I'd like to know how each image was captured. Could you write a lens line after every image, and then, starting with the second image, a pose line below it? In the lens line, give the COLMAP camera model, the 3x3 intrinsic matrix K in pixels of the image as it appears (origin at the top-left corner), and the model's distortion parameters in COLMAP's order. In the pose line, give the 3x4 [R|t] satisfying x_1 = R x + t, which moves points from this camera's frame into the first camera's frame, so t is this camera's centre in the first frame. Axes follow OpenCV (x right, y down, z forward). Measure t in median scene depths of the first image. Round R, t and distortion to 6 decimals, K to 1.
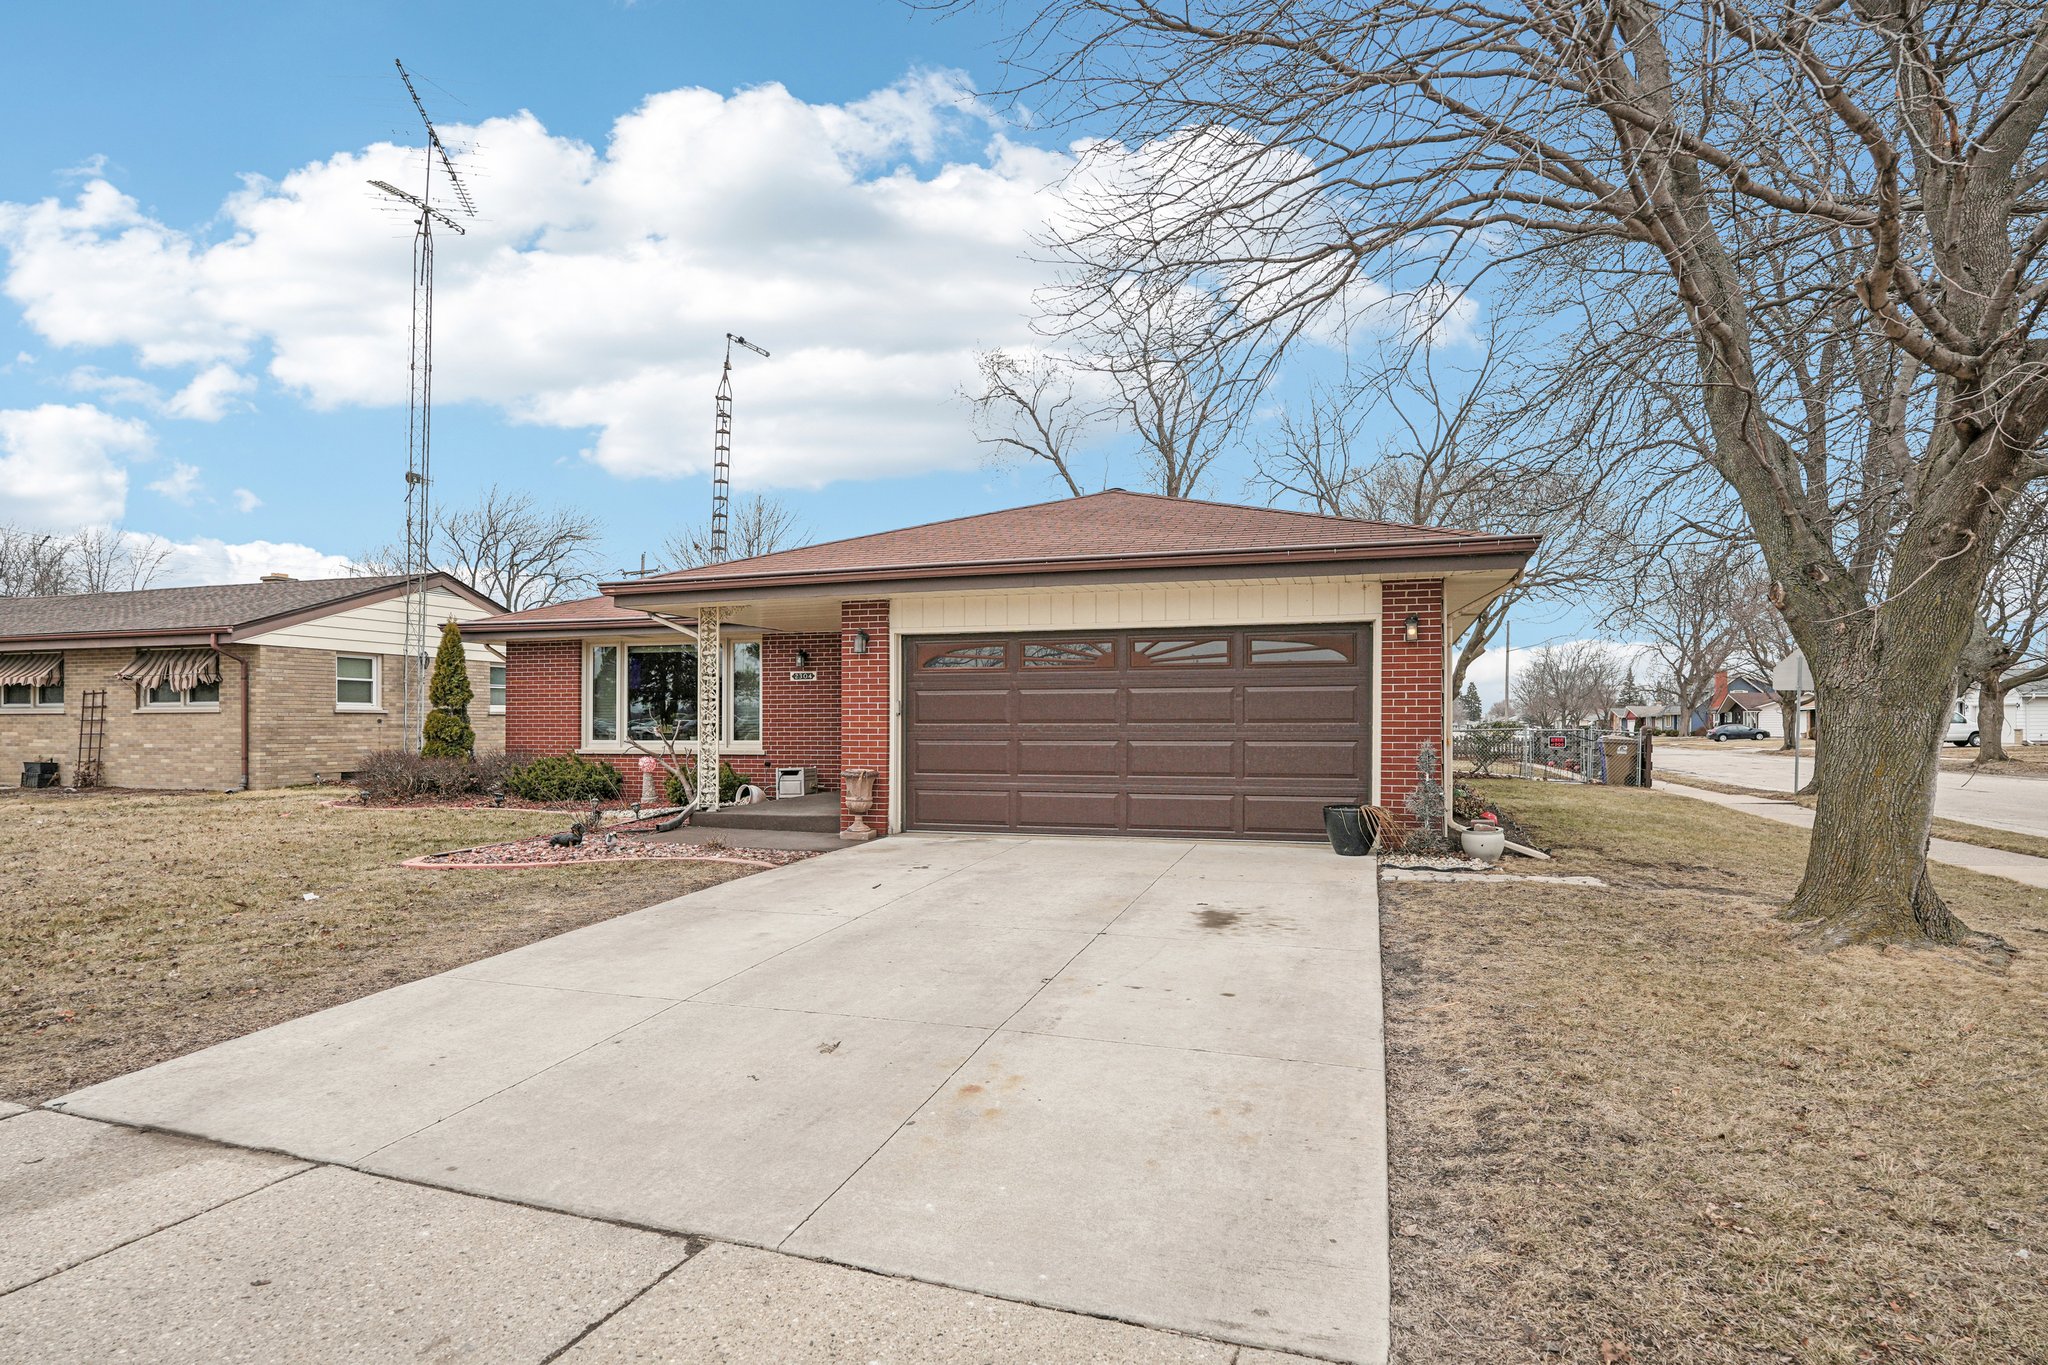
lens RADIAL K [[1178.3, 0, 1024.0], [0, 1178.3, 682.5], [0, 0, 1]] dist [0.000009, 0.000027]
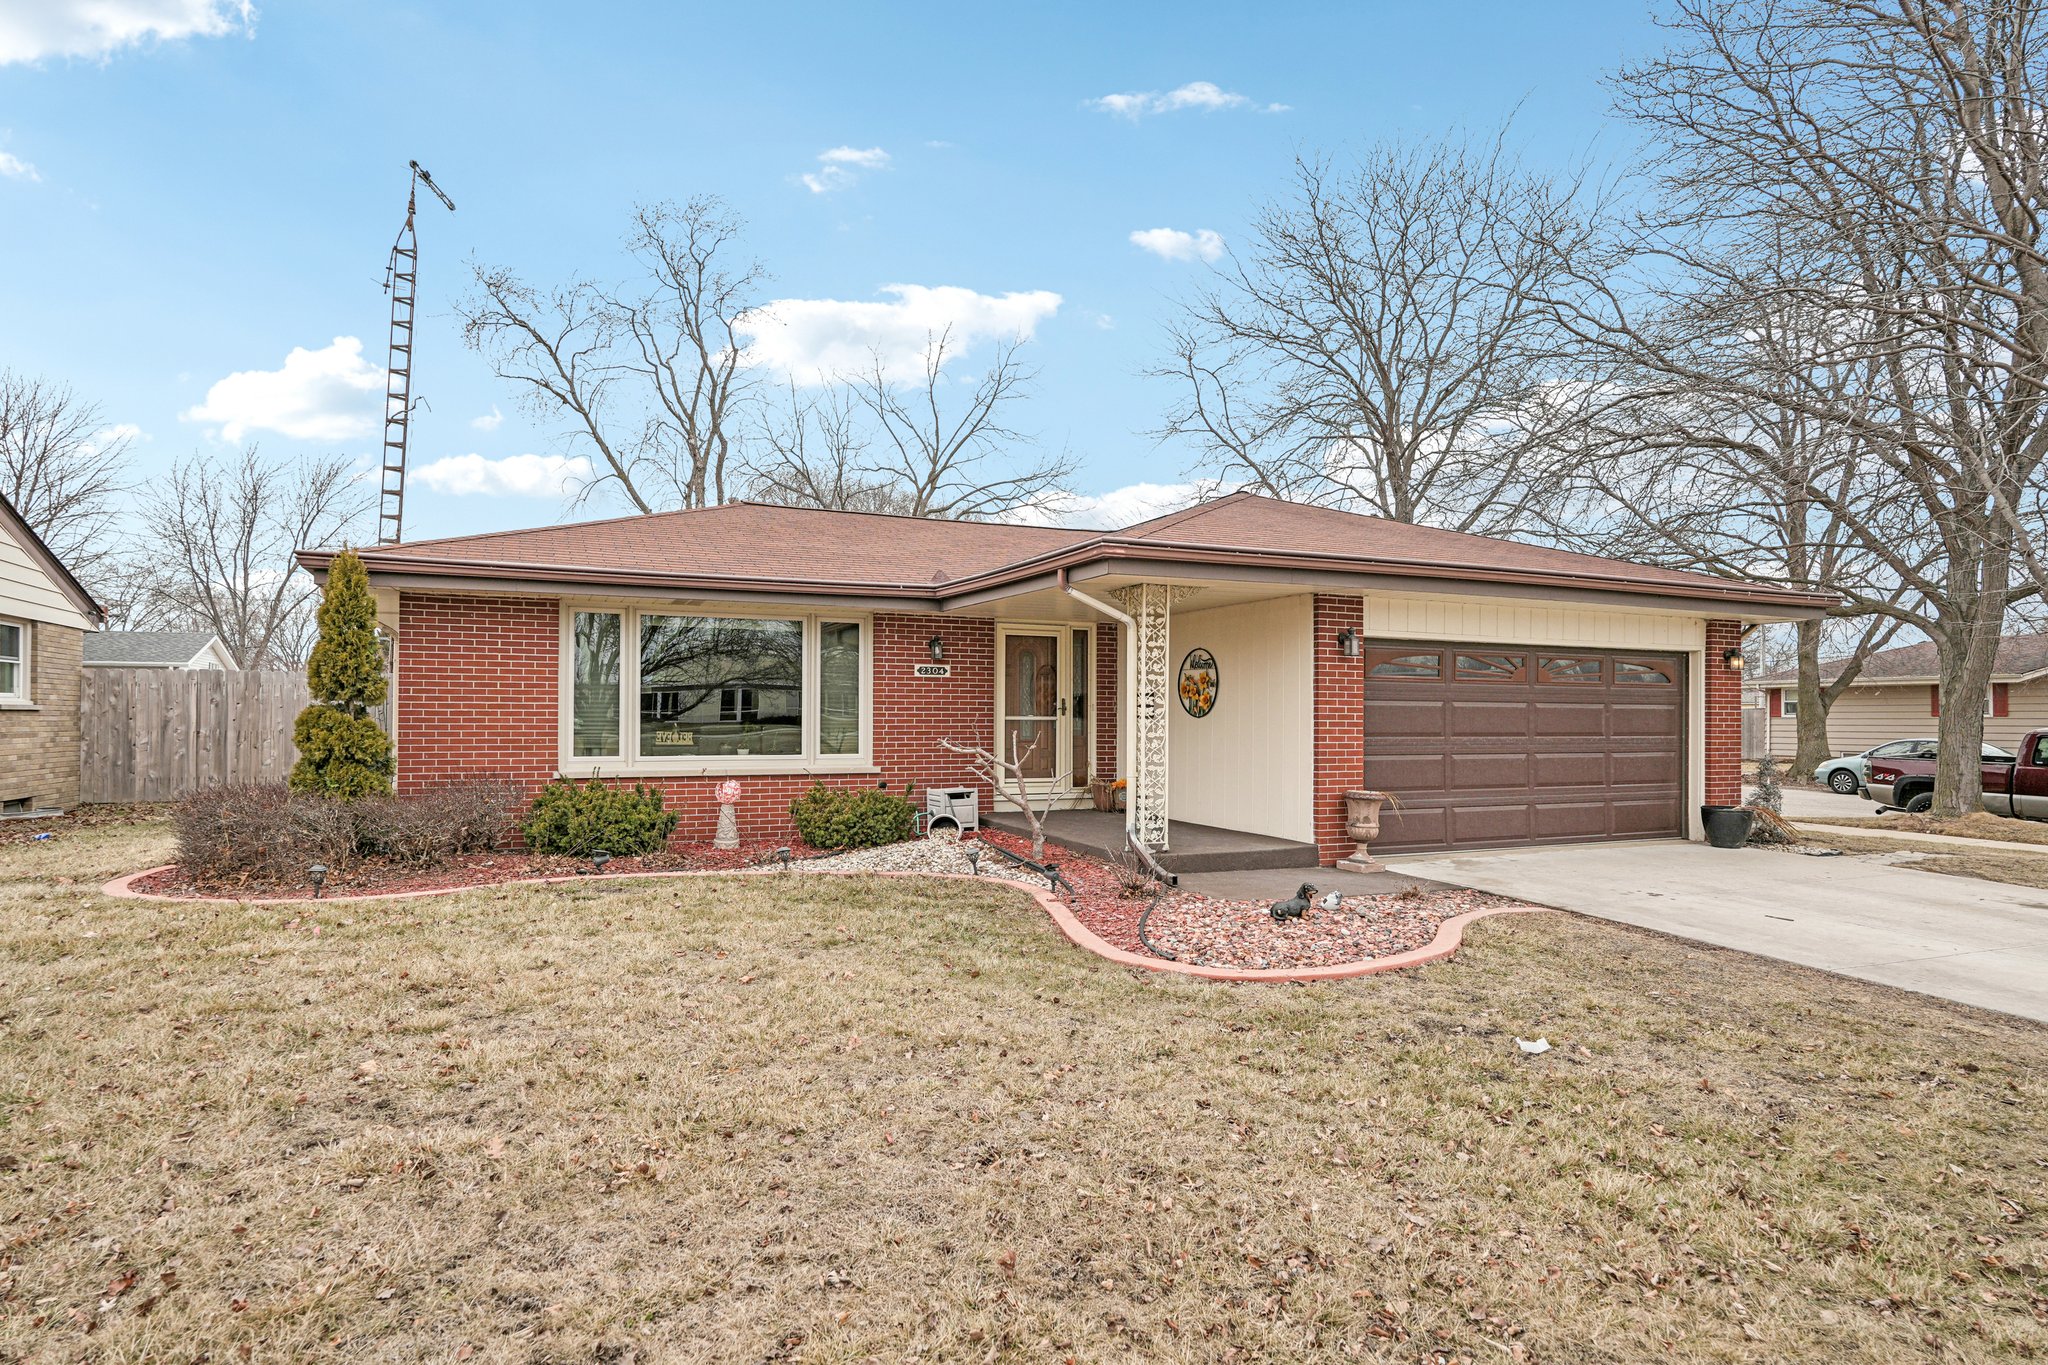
lens RADIAL K [[1102.8, 0, 1024.0], [0, 1102.8, 682.5], [0, 0, 1]] dist [-0.001291, -0.000065]
pose [[0.737580, 0.025599, 0.674774, -0.627980], [-0.030576, 0.999522, -0.004496, 0.003888], [-0.674567, -0.017316, 0.738011, 0.413272]]
